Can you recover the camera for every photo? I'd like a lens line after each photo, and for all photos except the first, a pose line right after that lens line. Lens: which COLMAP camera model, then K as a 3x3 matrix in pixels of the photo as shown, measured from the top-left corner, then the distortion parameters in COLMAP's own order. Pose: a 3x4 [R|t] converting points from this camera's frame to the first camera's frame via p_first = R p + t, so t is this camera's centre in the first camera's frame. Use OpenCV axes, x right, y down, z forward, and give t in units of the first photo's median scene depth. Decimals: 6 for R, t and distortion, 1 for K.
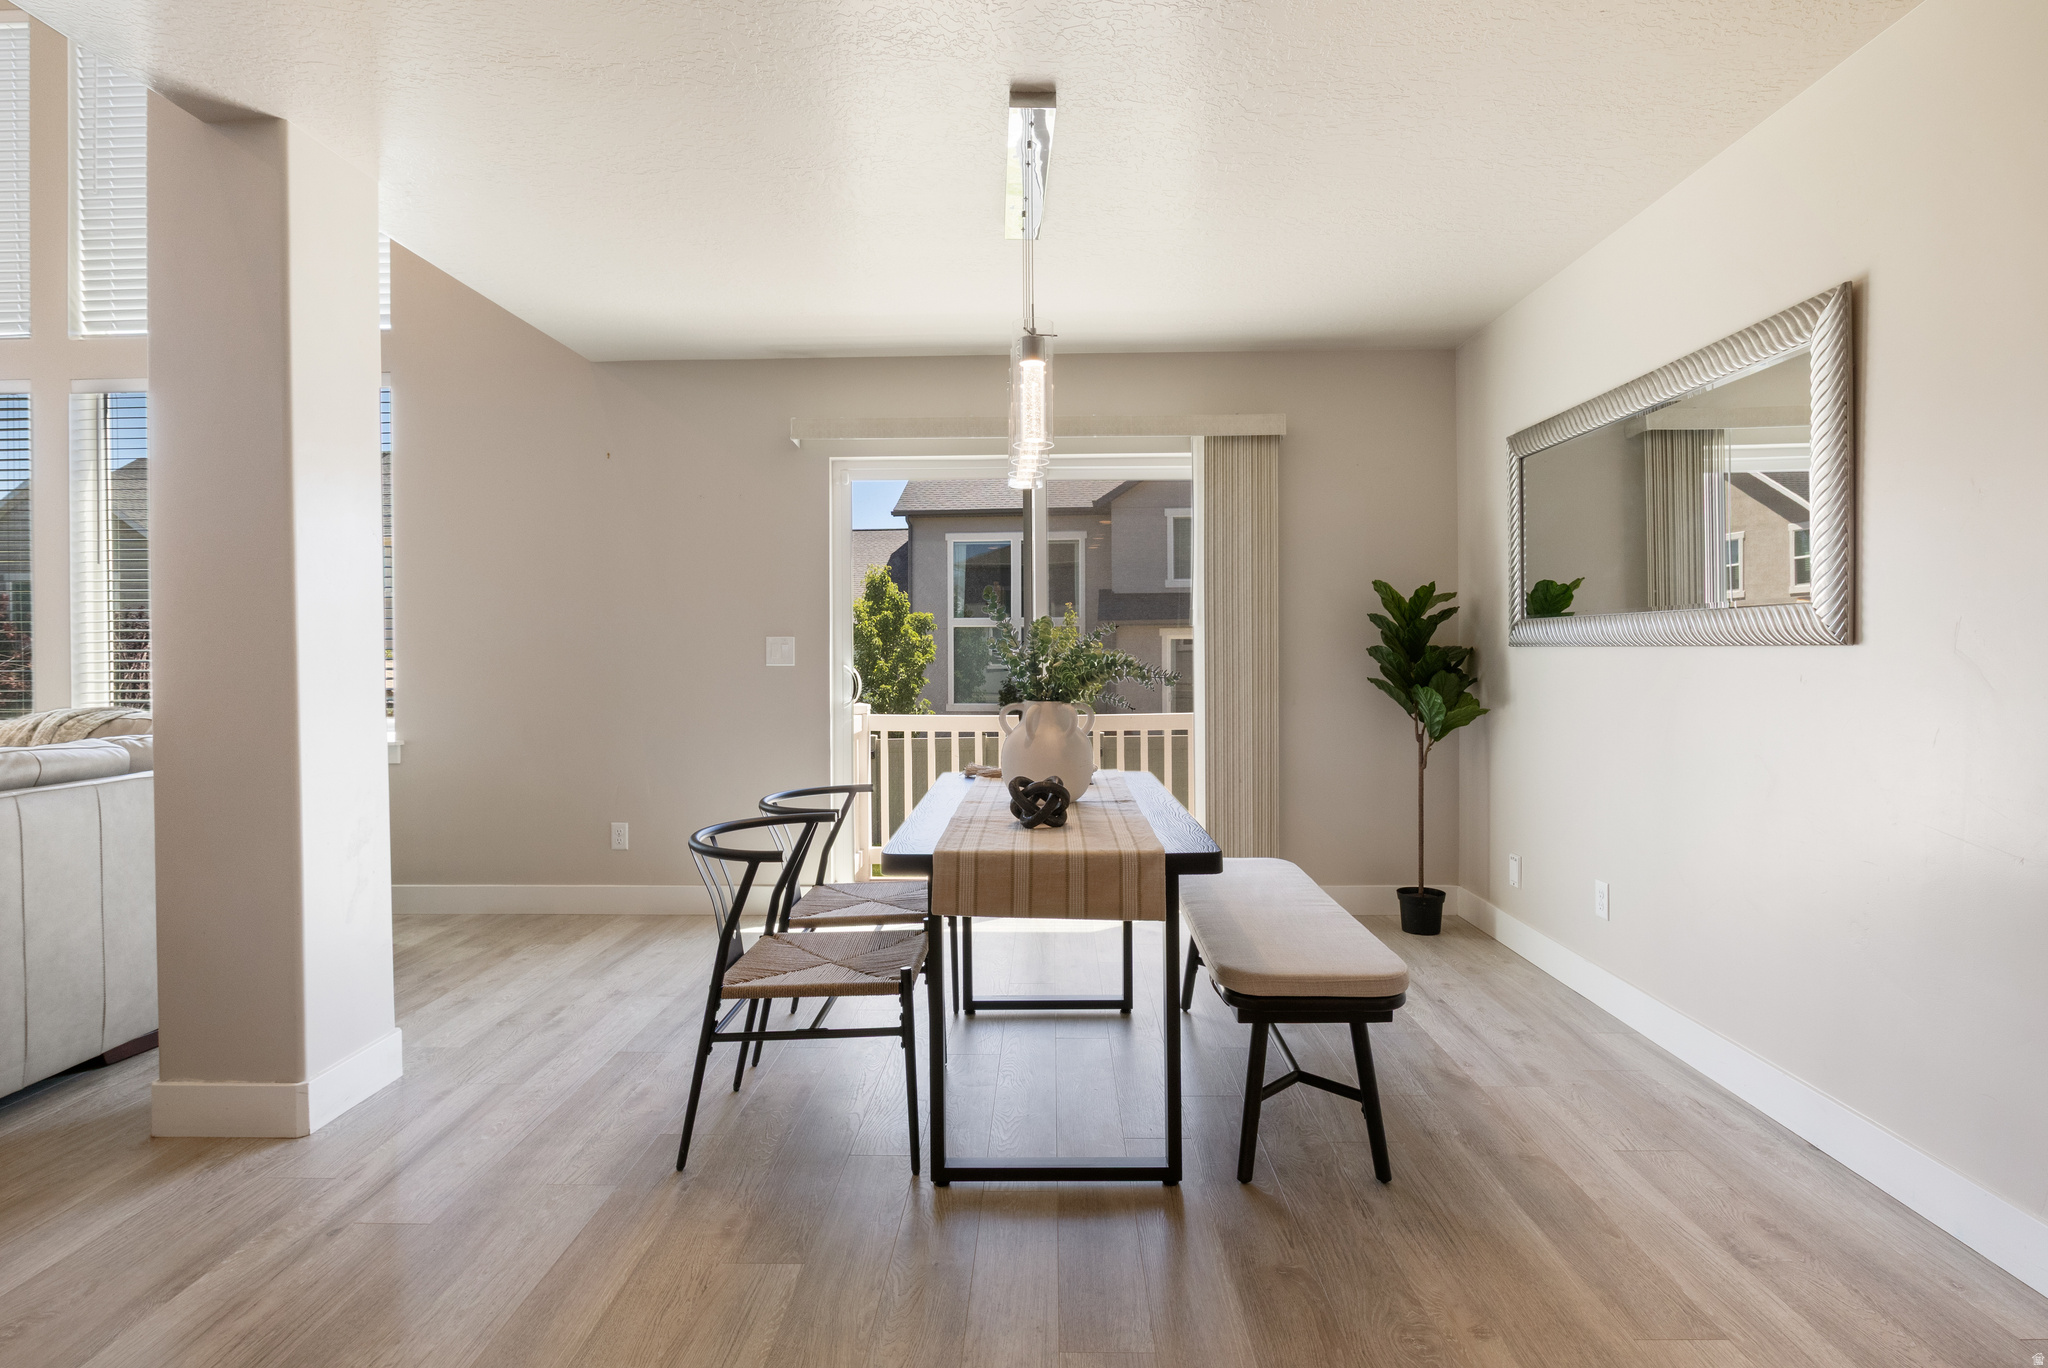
lens RADIAL K [[1037.1, 0, 1024.8], [0, 1037.1, 664.1], [0, 0, 1]] dist [-0.004258, -0.004466]
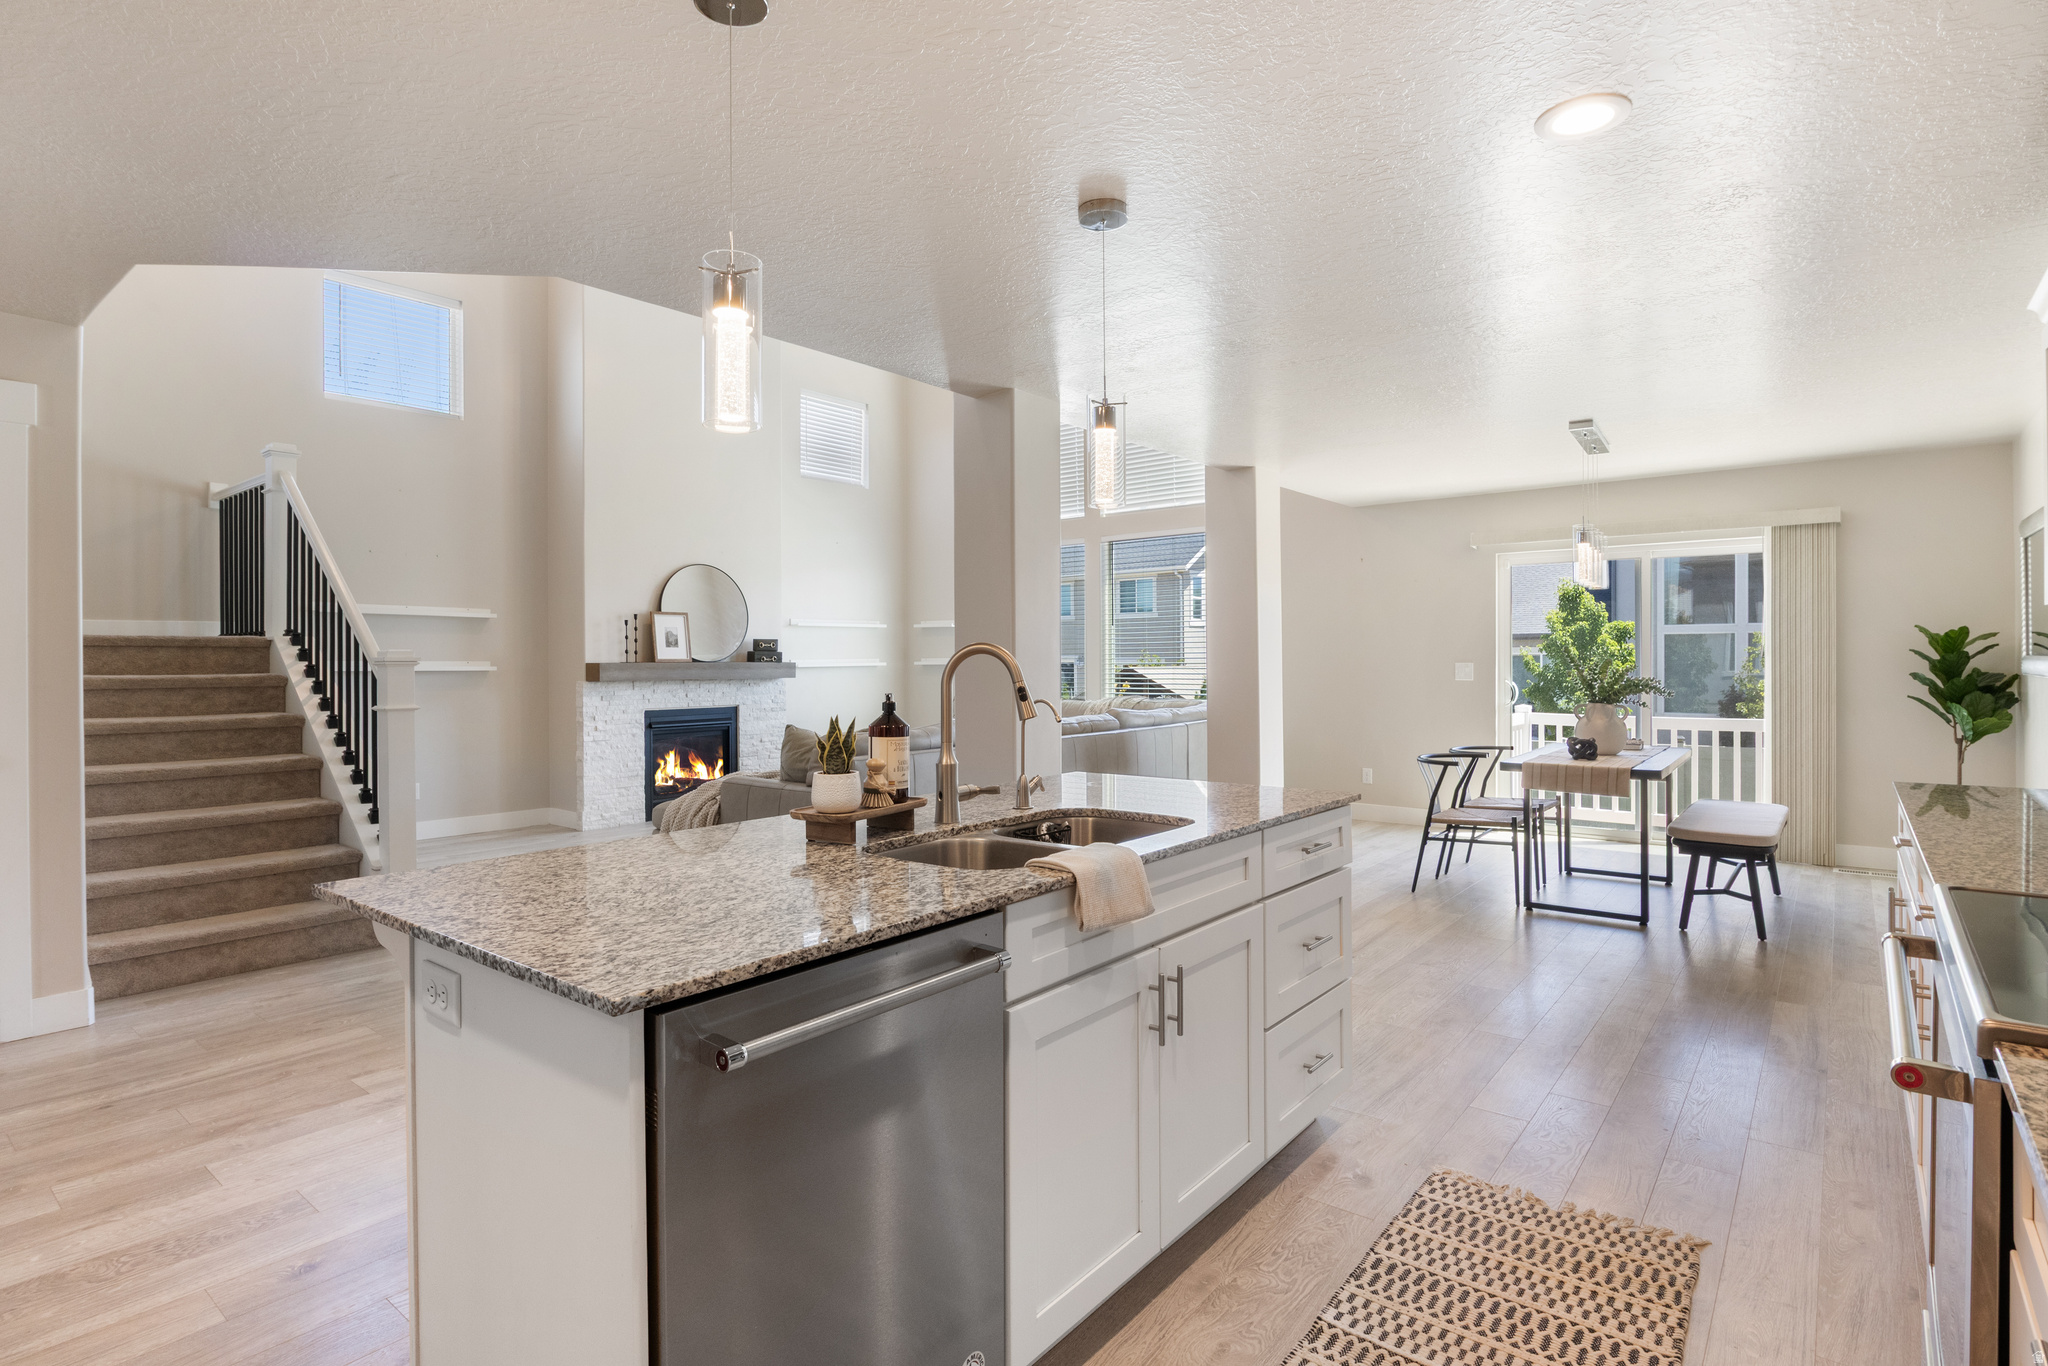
lens RADIAL K [[1037.1, 0, 1033.4], [0, 1037.1, 665.7], [0, 0, 1]] dist [-0.004258, -0.004466]
pose [[0.803854, 0.007366, -0.594782, 0.205619], [-0.008100, 0.999966, 0.001436, -0.018619], [0.594772, 0.003664, 0.803886, -0.778896]]
